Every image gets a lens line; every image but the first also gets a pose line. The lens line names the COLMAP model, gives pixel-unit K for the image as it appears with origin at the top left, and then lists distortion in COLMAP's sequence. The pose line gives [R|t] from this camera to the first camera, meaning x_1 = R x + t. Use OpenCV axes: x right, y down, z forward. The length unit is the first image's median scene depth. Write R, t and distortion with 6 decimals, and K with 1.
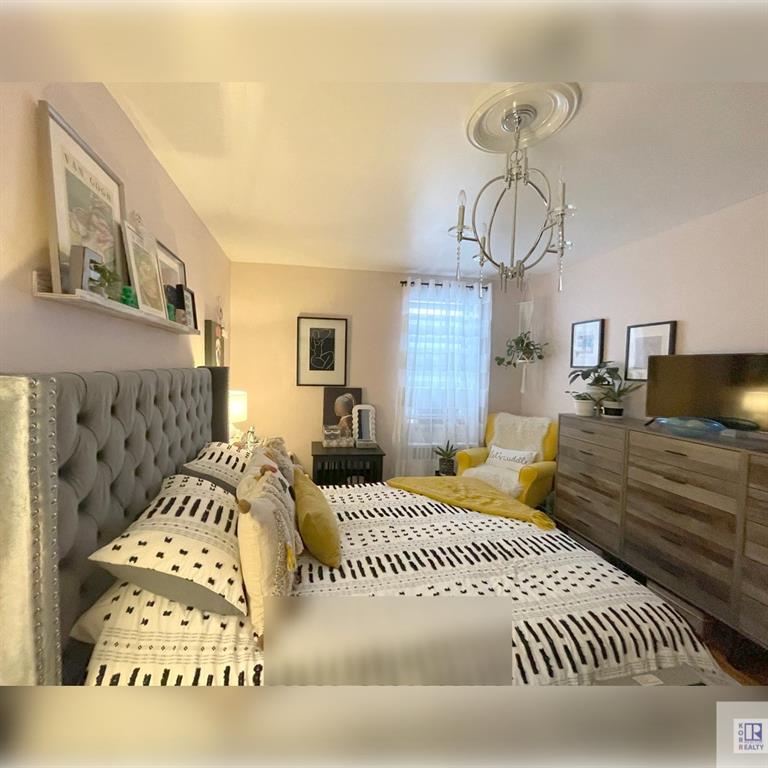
lens RADIAL K [[334.5, 0, 357.5], [0, 334.5, 380.0], [0, 0, 1]] dist [-0.001254, 0.000177]
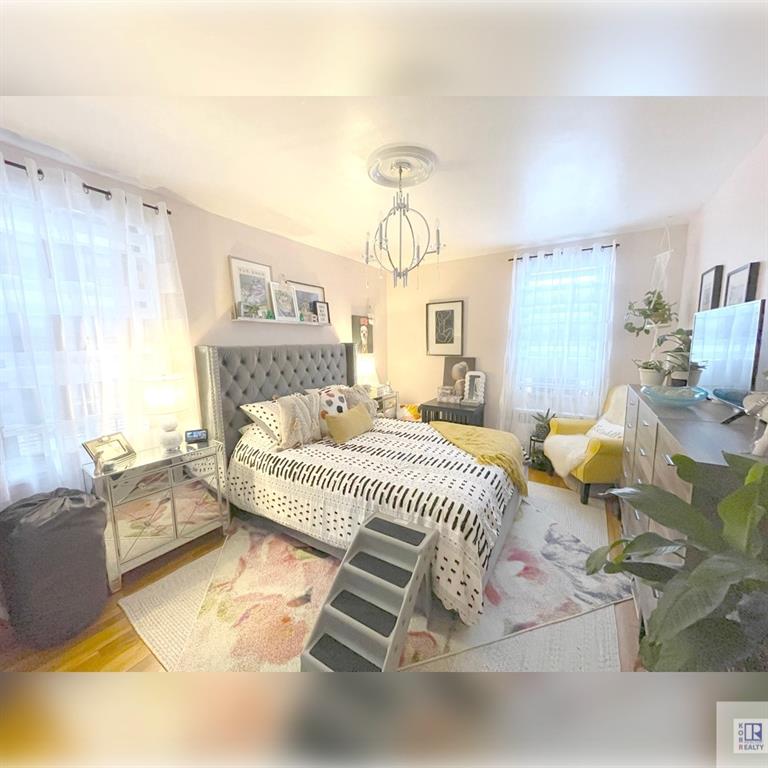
lens RADIAL K [[310.8, 0, 381.9], [0, 310.8, 382.8], [0, 0, 1]] dist [-0.002312, 0.000910]
pose [[0.738653, 0.056571, -0.671708, 0.963635], [0.001490, 0.996333, 0.085550, 0.035057], [0.674084, -0.064192, 0.735860, -0.095213]]
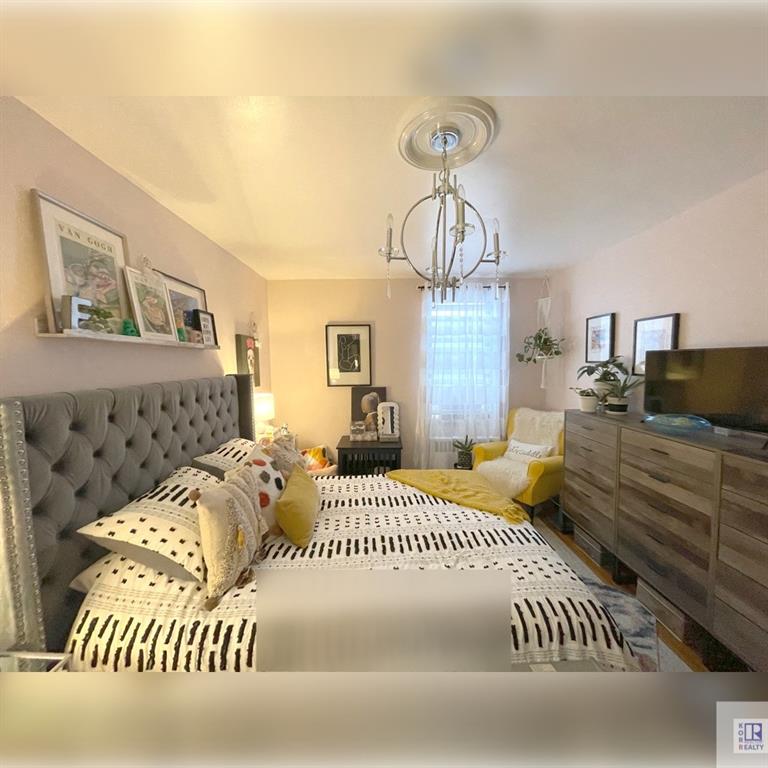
lens RADIAL K [[310.8, 0, 381.9], [0, 310.8, 382.8], [0, 0, 1]] dist [-0.002312, 0.000910]
pose [[0.988395, -0.024524, -0.149914, 0.283141], [0.028429, 0.999309, 0.023961, -0.026610], [0.149222, -0.027945, 0.988409, -0.014891]]
